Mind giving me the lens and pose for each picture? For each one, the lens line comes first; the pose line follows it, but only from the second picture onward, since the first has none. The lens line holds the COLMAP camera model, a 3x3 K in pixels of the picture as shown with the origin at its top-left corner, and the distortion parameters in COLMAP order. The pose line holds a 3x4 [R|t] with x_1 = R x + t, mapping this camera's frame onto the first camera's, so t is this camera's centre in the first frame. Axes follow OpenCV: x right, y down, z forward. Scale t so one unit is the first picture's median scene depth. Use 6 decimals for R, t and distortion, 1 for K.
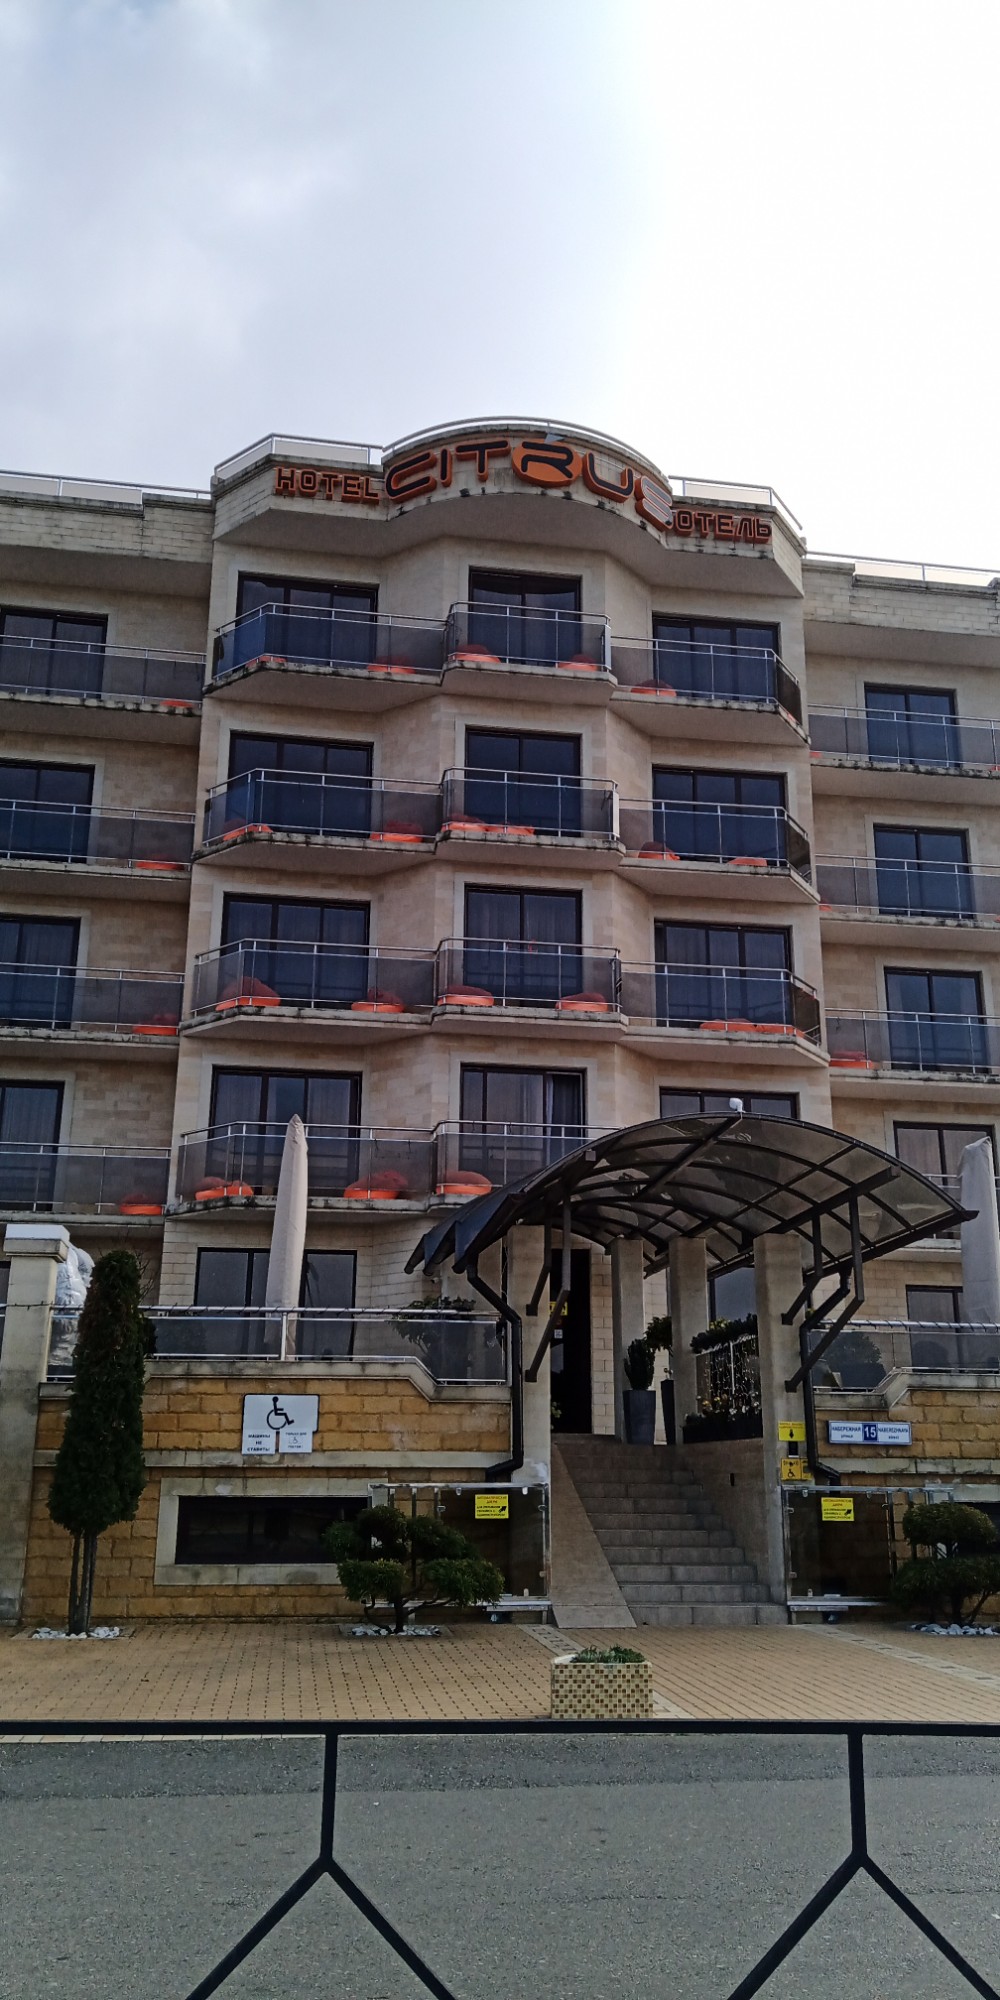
lens RADIAL K [[1542.8, 0, 500.0], [0, 1542.8, 1000.0], [0, 0, 1]] dist [0.066146, 0.000352]
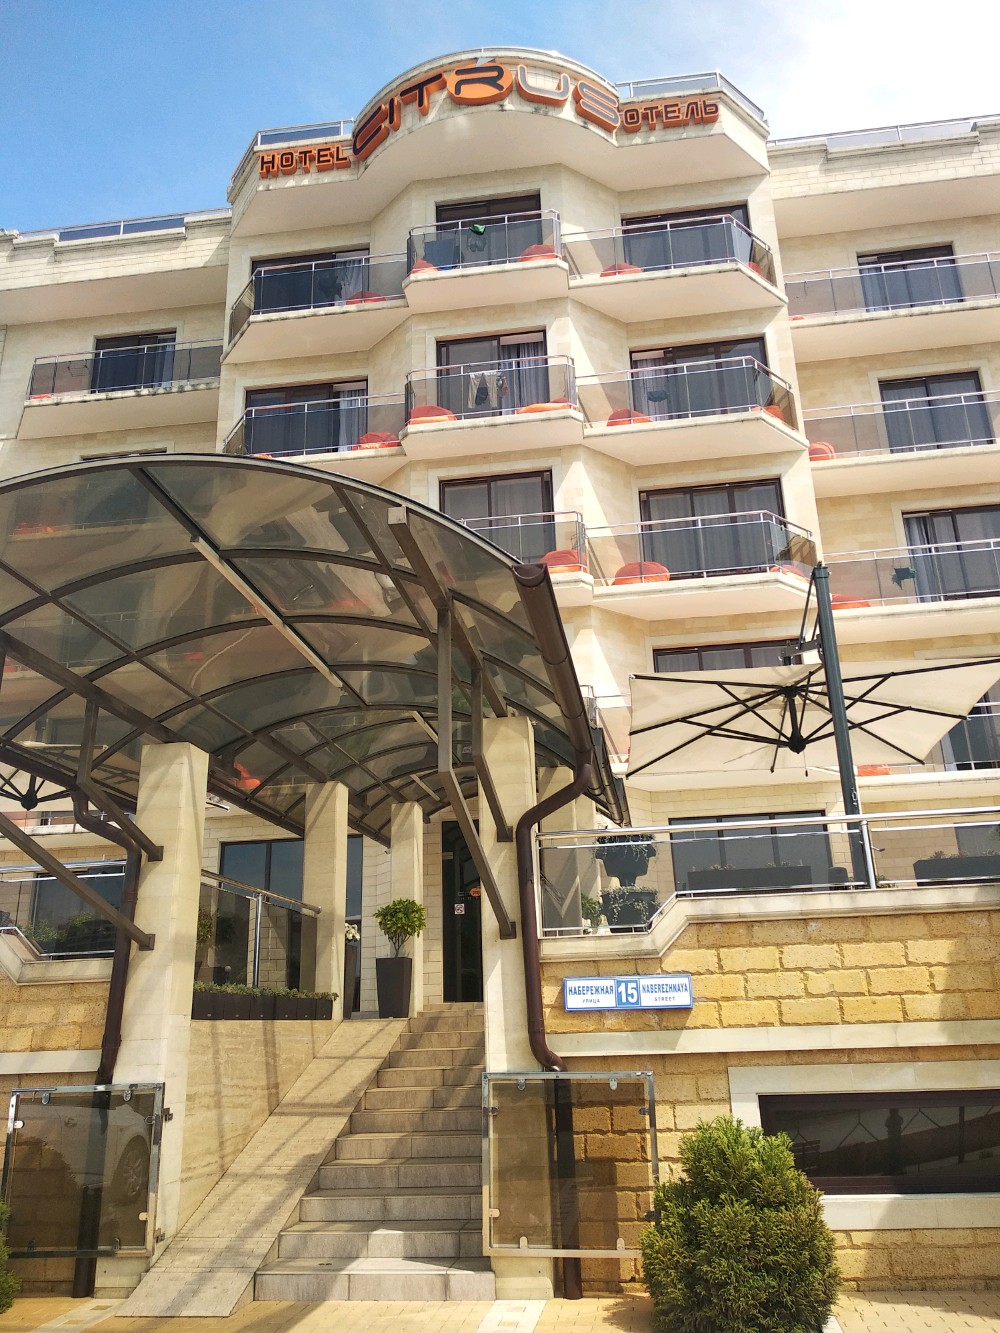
lens RADIAL K [[1049.6, 0, 500.0], [0, 1049.6, 666.5], [0, 0, 1]] dist [0.005758, 0.001414]
pose [[0.958435, -0.125543, -0.256206, 0.177424], [0.117209, 0.991965, -0.047608, 0.087398], [0.260124, 0.015600, 0.965449, 0.311425]]
